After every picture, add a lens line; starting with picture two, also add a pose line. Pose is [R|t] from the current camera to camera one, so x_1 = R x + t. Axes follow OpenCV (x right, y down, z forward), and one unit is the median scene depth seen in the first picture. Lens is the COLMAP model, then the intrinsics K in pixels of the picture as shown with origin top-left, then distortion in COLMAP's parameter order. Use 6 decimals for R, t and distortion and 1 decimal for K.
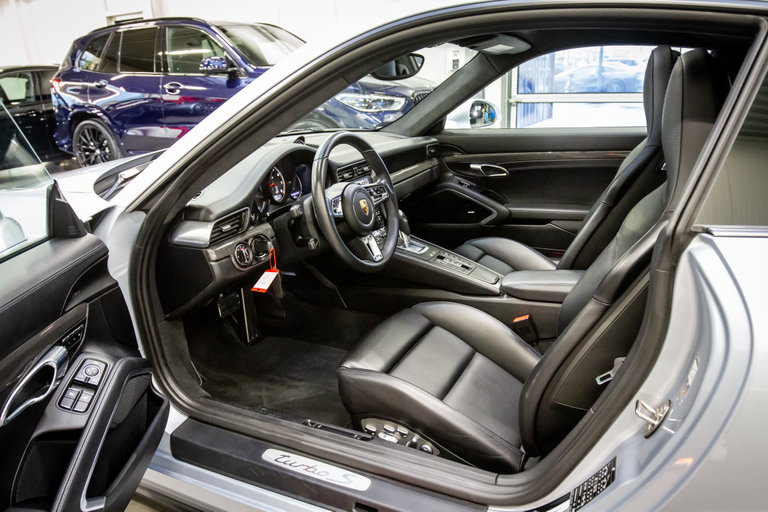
lens RADIAL K [[564.1, 0, 383.8], [0, 564.1, 255.0], [0, 0, 1]] dist [-0.052949, -0.004015]
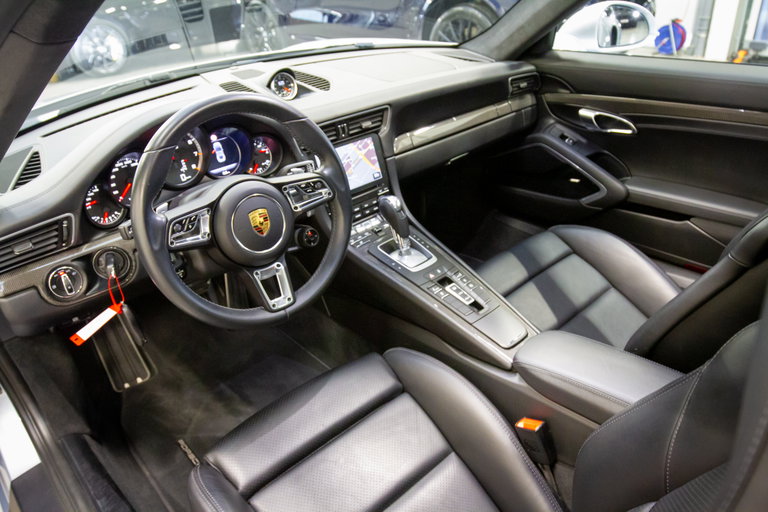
lens RADIAL K [[564.1, 0, 385.7], [0, 564.1, 259.6], [0, 0, 1]] dist [-0.052949, -0.004015]
pose [[0.933311, 0.158212, -0.322335, 0.187703], [-0.086835, 0.970500, 0.224922, -0.123857], [0.348412, -0.181932, 0.919516, 0.309045]]
